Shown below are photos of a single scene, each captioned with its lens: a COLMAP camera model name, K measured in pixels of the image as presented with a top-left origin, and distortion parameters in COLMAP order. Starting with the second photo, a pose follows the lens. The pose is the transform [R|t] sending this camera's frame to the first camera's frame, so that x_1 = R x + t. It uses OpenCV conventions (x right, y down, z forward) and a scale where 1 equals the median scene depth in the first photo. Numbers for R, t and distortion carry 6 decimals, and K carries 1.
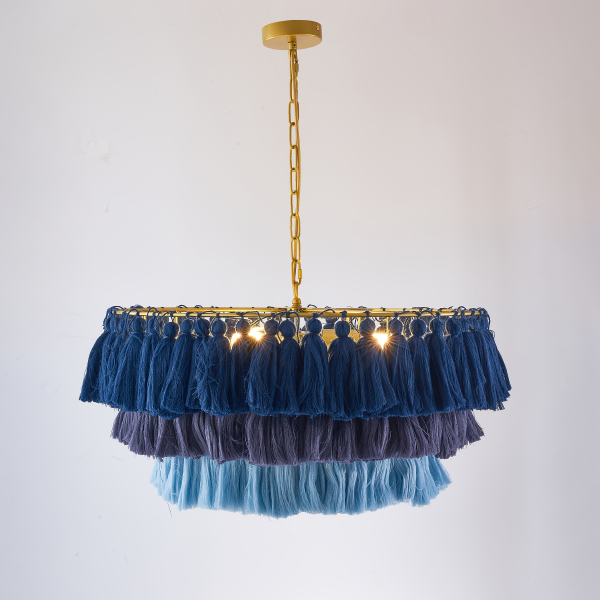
lens RADIAL K [[1376.3, 0, 302.8], [0, 1376.3, 298.7], [0, 0, 1]] dist [0.043775, 0.000000]
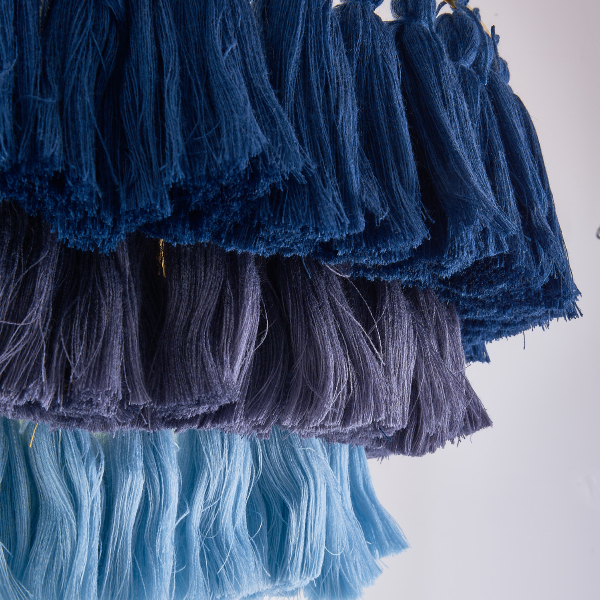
lens RADIAL K [[1376.3, 0, 300.6], [0, 1376.3, 301.9], [0, 0, 1]] dist [0.043775, 0.000000]
pose [[0.990129, 0.030221, 0.136862, 0.032223], [-0.013840, 0.992786, -0.119096, 0.128198], [-0.139474, 0.116026, 0.983405, 0.726480]]
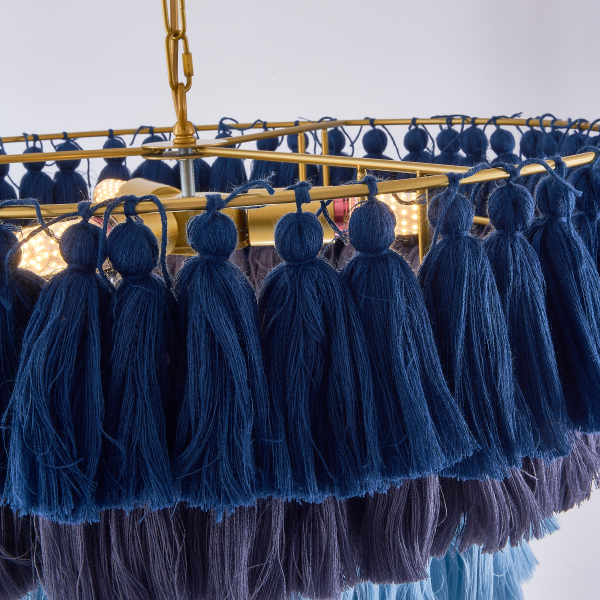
lens RADIAL K [[1376.3, 0, 262.7], [0, 1376.3, 274.8], [0, 0, 1]] dist [0.043775, 0.000000]
pose [[0.998548, -0.053522, 0.006064, 0.017102], [0.052027, 0.987499, 0.148794, -0.018370], [-0.013951, -0.148262, 0.988850, 0.656477]]
